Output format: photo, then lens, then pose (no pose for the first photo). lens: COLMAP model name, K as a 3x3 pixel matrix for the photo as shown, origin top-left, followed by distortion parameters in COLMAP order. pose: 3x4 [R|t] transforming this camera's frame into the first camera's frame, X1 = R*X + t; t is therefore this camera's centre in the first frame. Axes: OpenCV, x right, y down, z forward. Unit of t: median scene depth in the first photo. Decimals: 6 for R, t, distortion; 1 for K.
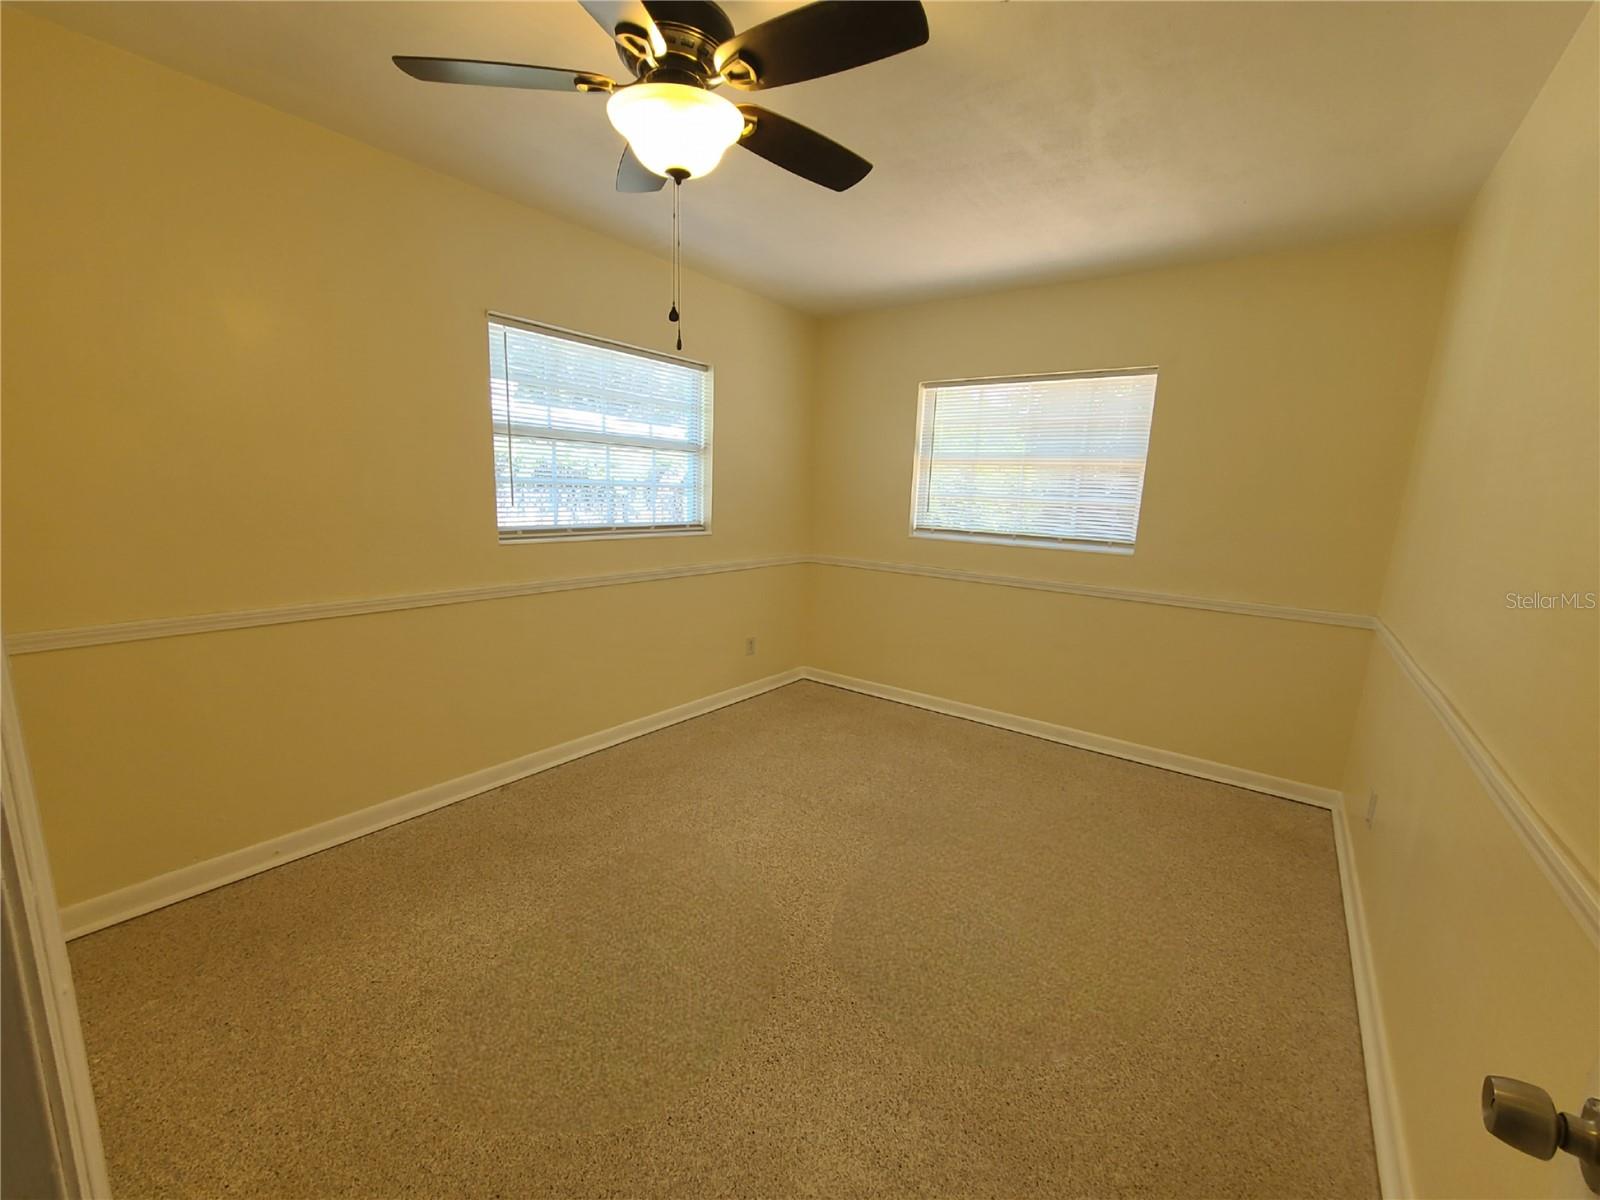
lens RADIAL K [[655.1, 0, 799.8], [0, 655.1, 611.3], [0, 0, 1]] dist [-0.000215, -0.000231]
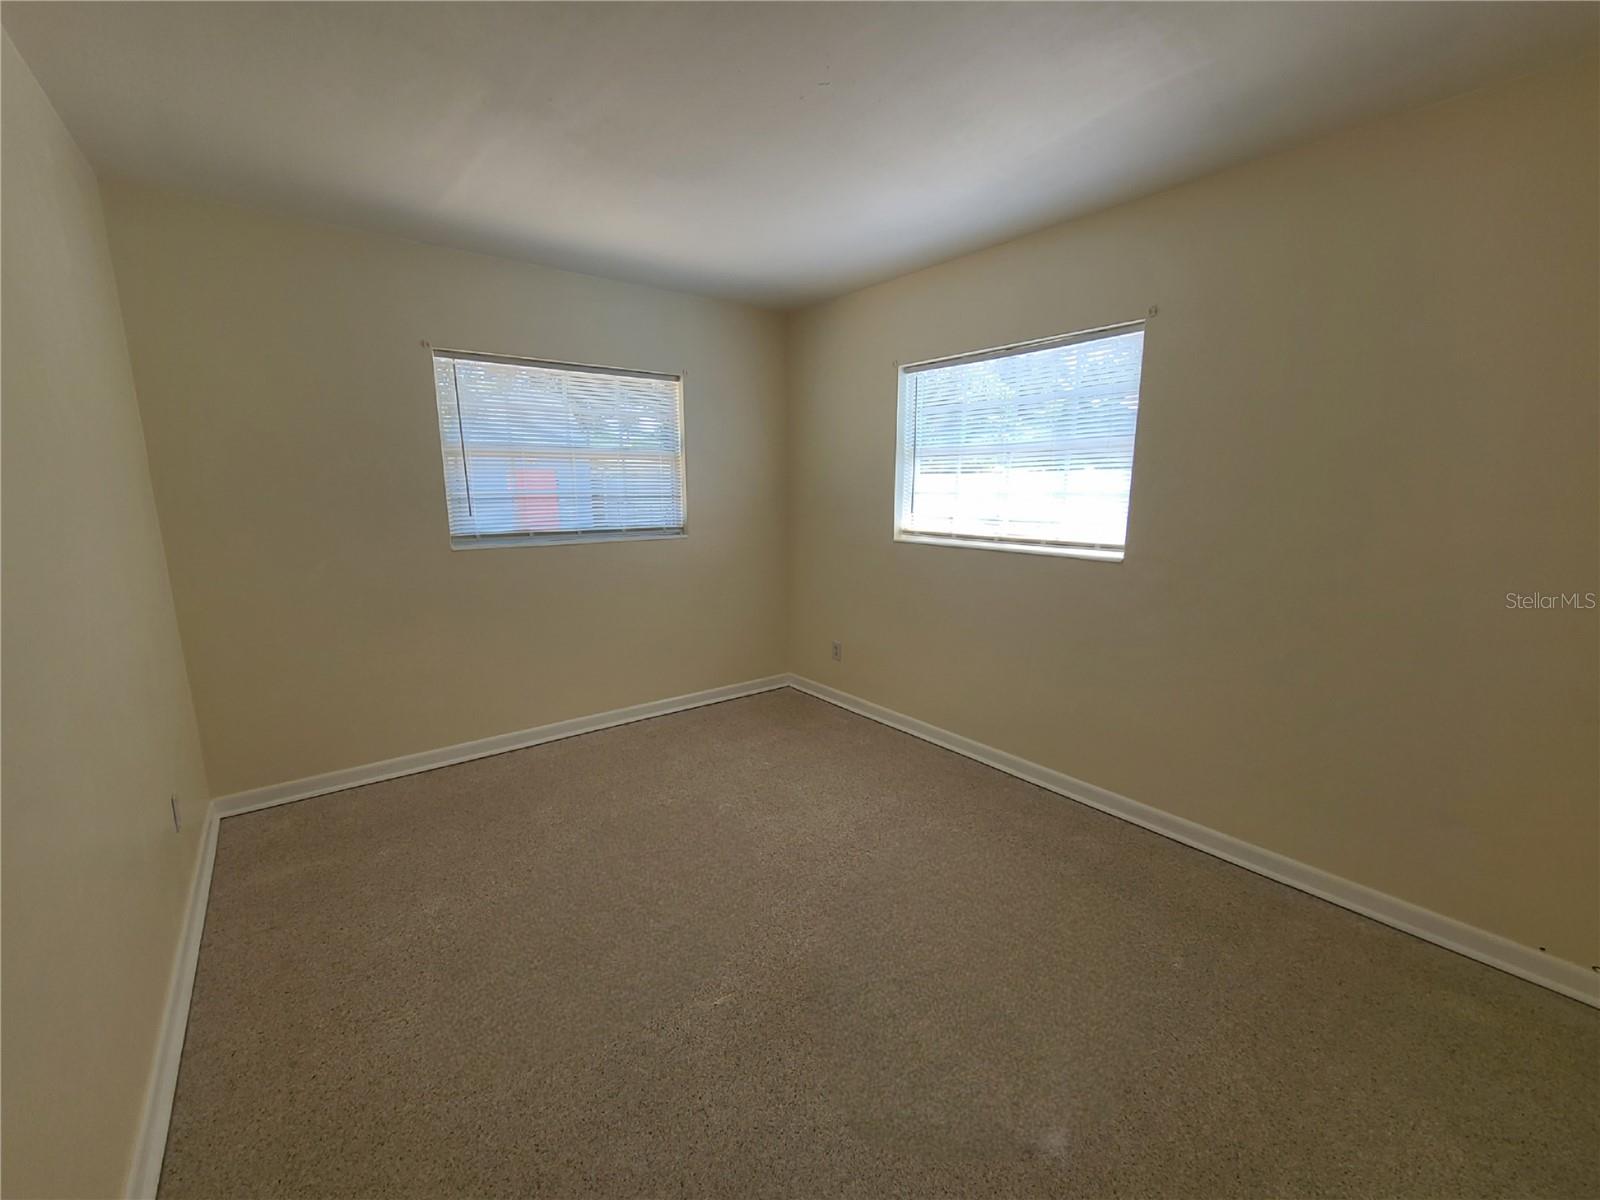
lens RADIAL K [[655.1, 0, 799.8], [0, 655.1, 611.3], [0, 0, 1]] dist [-0.000215, -0.000231]
pose [[0.920392, 0.049211, -0.387887, 0.433738], [-0.051688, 0.998655, 0.004050, -0.013328], [0.387564, 0.016322, 0.921698, 0.125478]]
